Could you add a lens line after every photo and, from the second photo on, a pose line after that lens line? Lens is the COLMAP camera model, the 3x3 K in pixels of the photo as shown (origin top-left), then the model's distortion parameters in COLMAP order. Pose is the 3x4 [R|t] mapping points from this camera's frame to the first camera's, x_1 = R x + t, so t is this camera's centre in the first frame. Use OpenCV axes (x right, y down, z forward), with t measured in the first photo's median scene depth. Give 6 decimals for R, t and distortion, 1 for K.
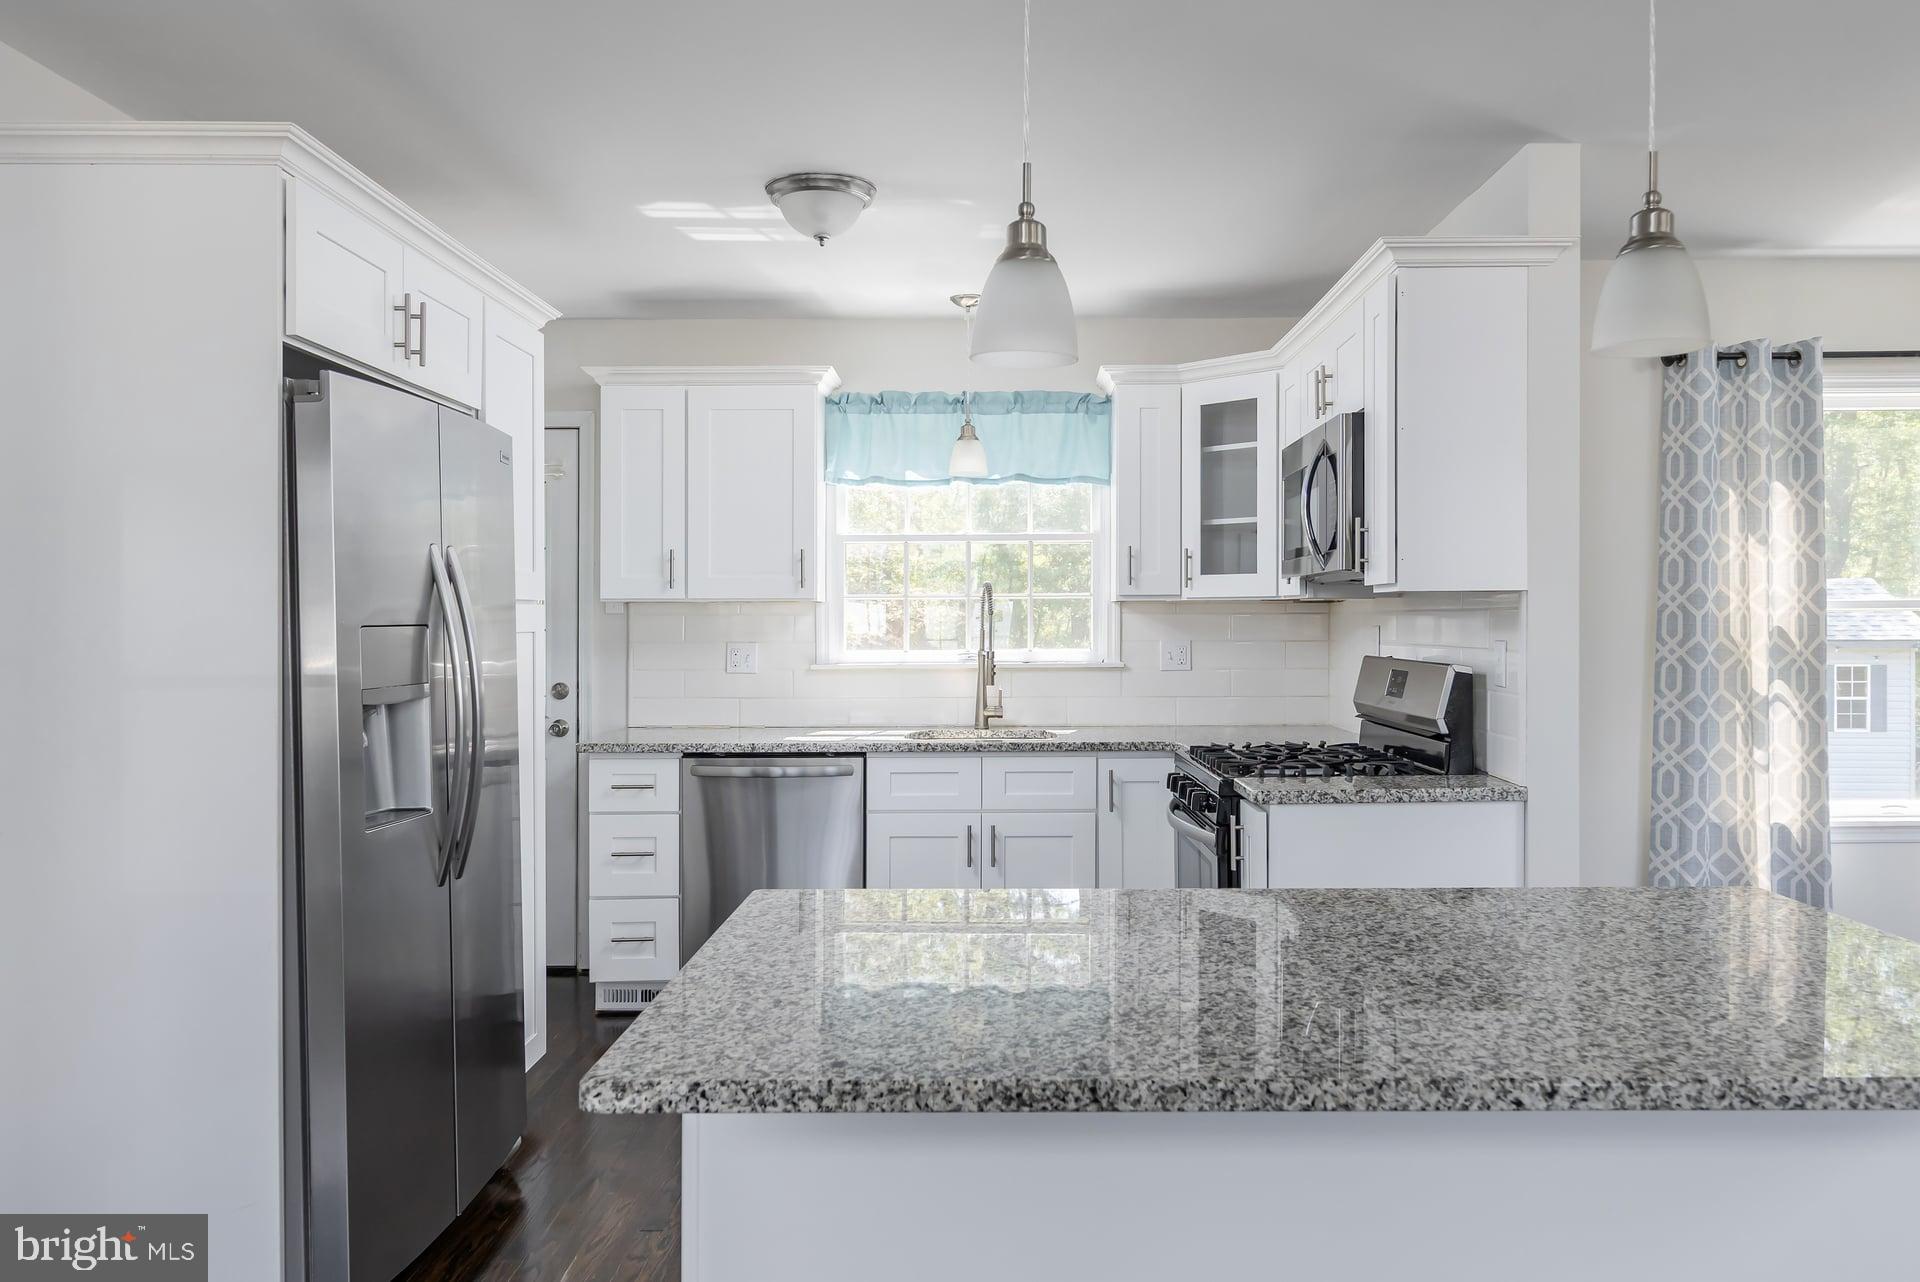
lens RADIAL K [[1503.6, 0, 960.0], [0, 1503.6, 641.0], [0, 0, 1]] dist [0.004901, 0.001869]
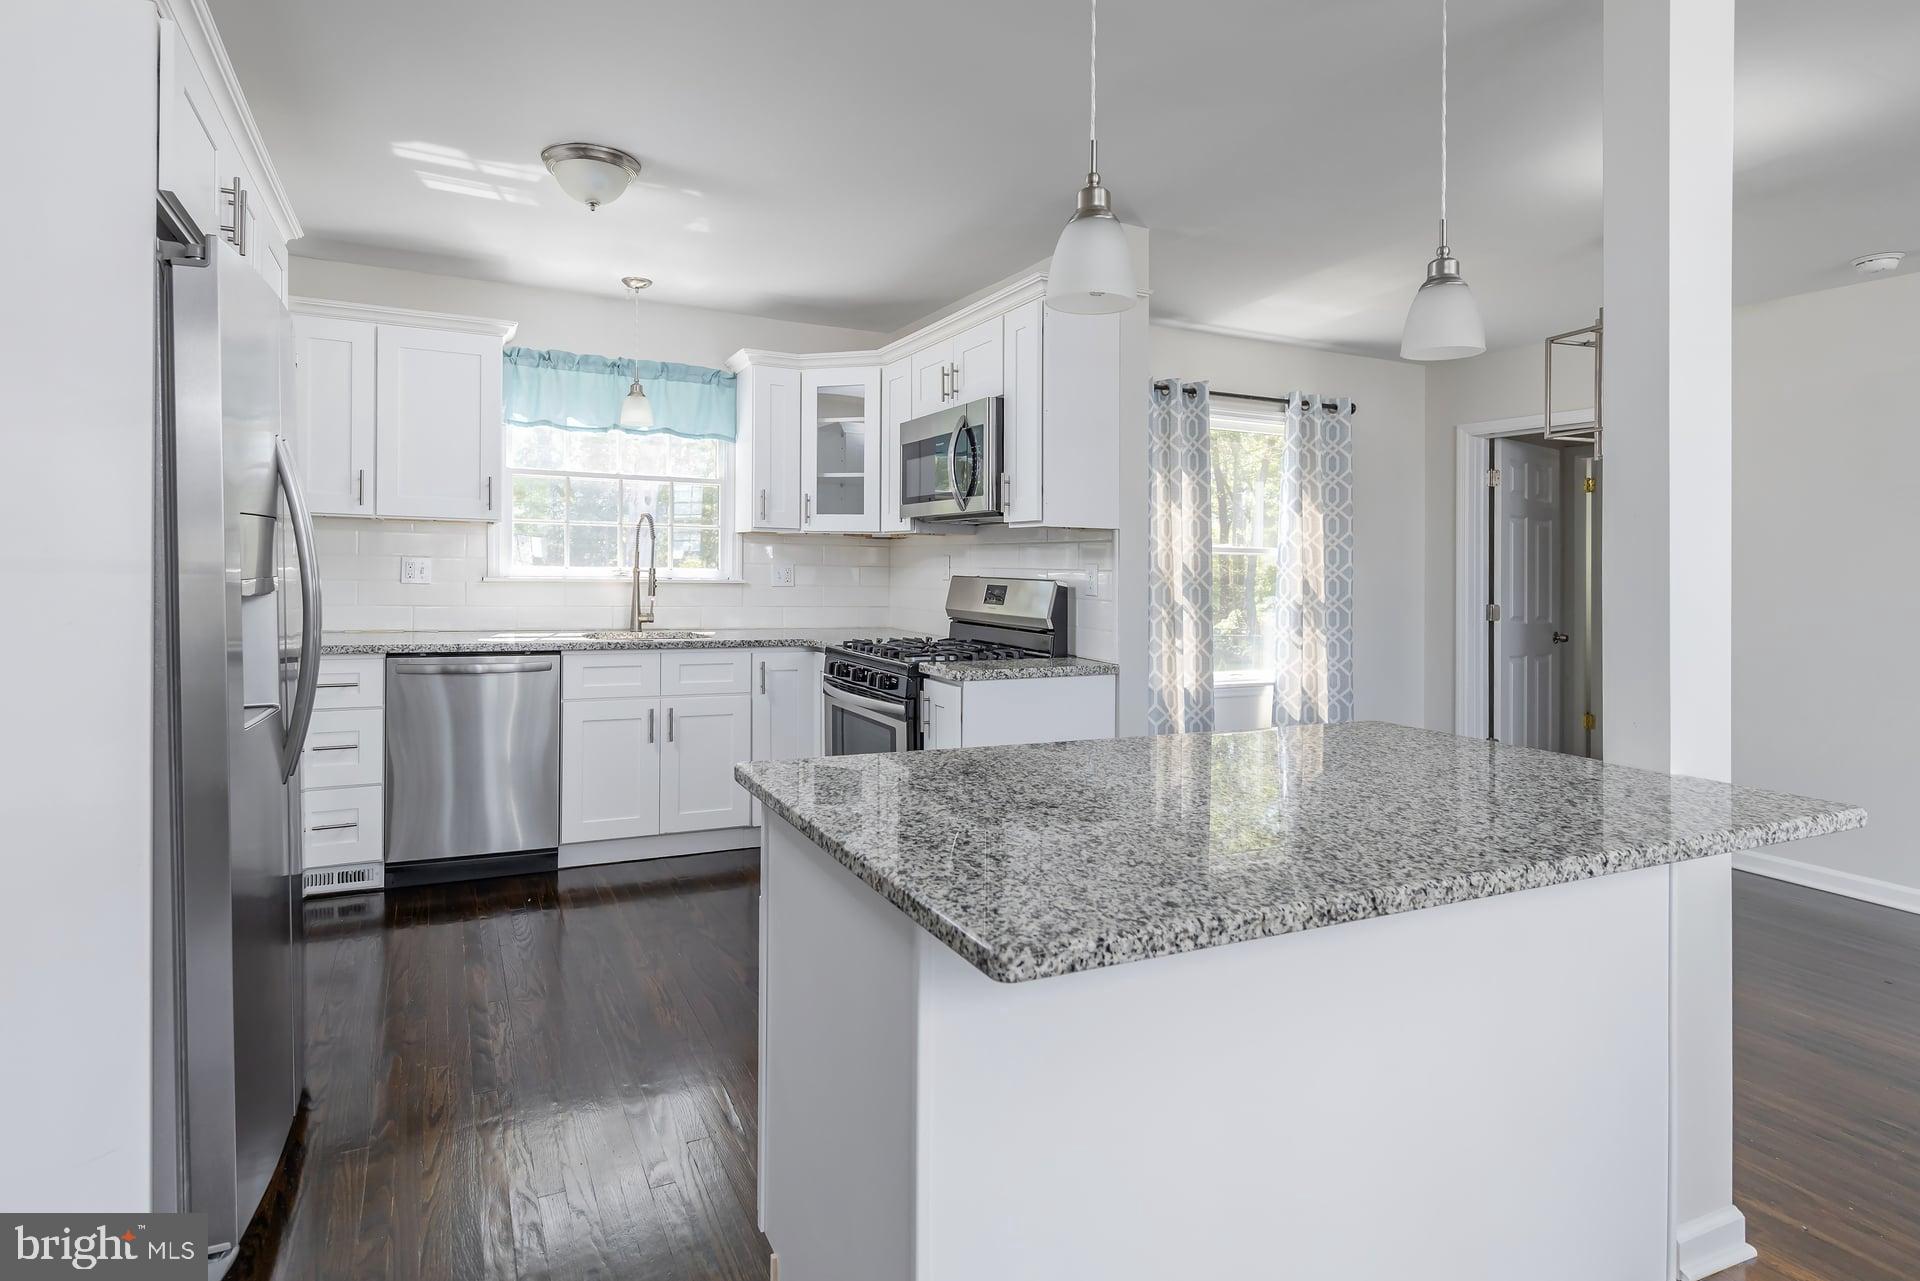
lens RADIAL K [[1067.0, 0, 946.7], [0, 1067.0, 574.7], [0, 0, 1]] dist [0.004995, 0.000269]
pose [[0.891013, 0.018666, 0.453594, -0.185273], [-0.017593, 0.999824, -0.006585, 0.015569], [-0.453637, -0.002113, 0.891184, 0.120837]]
